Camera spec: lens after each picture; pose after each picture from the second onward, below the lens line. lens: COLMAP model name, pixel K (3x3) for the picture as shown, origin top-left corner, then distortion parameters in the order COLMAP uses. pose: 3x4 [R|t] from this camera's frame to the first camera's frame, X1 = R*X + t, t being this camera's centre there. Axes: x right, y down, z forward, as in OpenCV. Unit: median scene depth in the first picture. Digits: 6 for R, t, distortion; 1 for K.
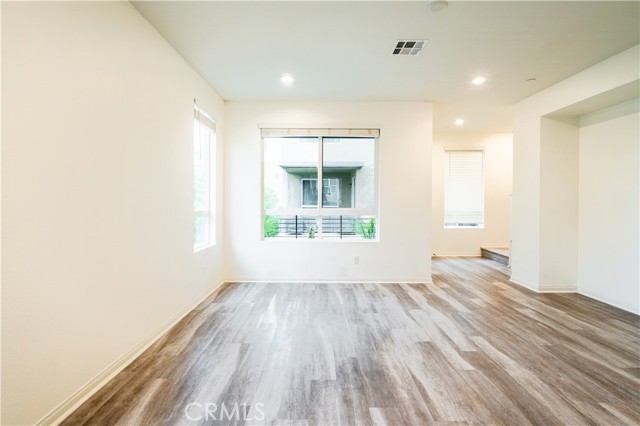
lens RADIAL K [[298.6, 0, 320.3], [0, 298.6, 201.8], [0, 0, 1]] dist [-0.001076, 0.000254]
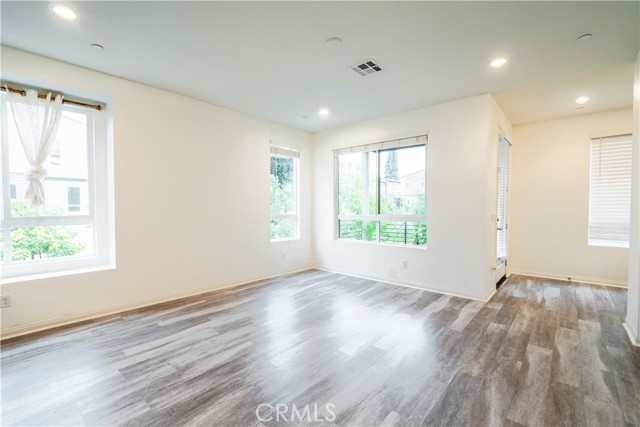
lens RADIAL K [[285.9, 0, 319.2], [0, 285.9, 214.5], [0, 0, 1]] dist [-0.003100, 0.000395]
pose [[0.747543, 0.014222, -0.664061, 0.755621], [-0.002051, 0.999815, 0.019104, 0.002414], [0.664211, -0.012920, 0.747434, 0.075727]]
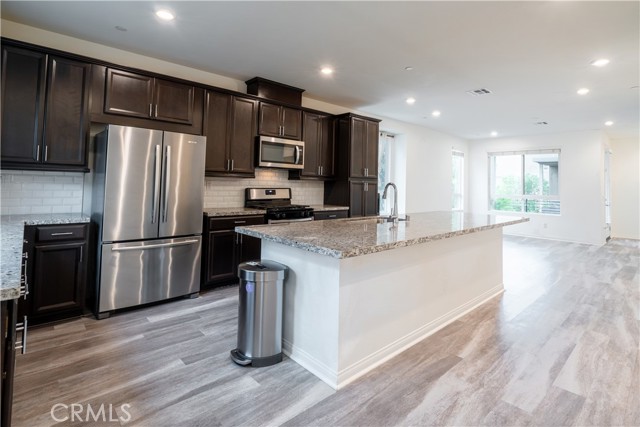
lens RADIAL K [[320.8, 0, 337.8], [0, 320.8, 171.0], [0, 0, 1]] dist [0.000402, 0.000272]
pose [[0.692290, -0.019920, -0.721345, 0.853080], [-0.026847, 0.998216, -0.053331, 0.016425], [0.721120, 0.056286, 0.690520, -1.546444]]
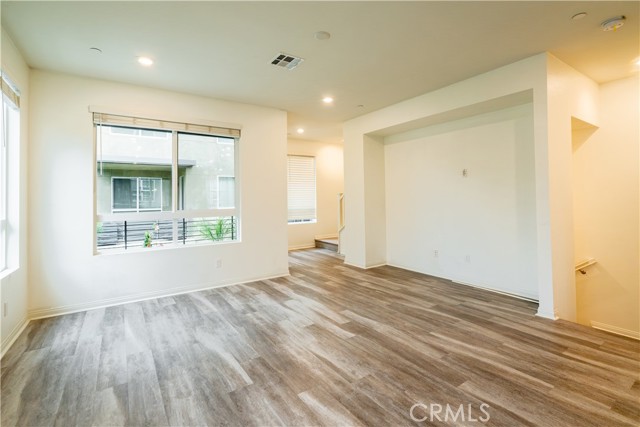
lens RADIAL K [[297.3, 0, 319.9], [0, 297.3, 193.9], [0, 0, 1]] dist [-0.002752, 0.000071]
pose [[0.829343, -0.007753, 0.558686, -0.190357], [0.023216, 0.999518, -0.020594, -0.001112], [-0.558258, 0.030050, 0.829123, 0.029890]]
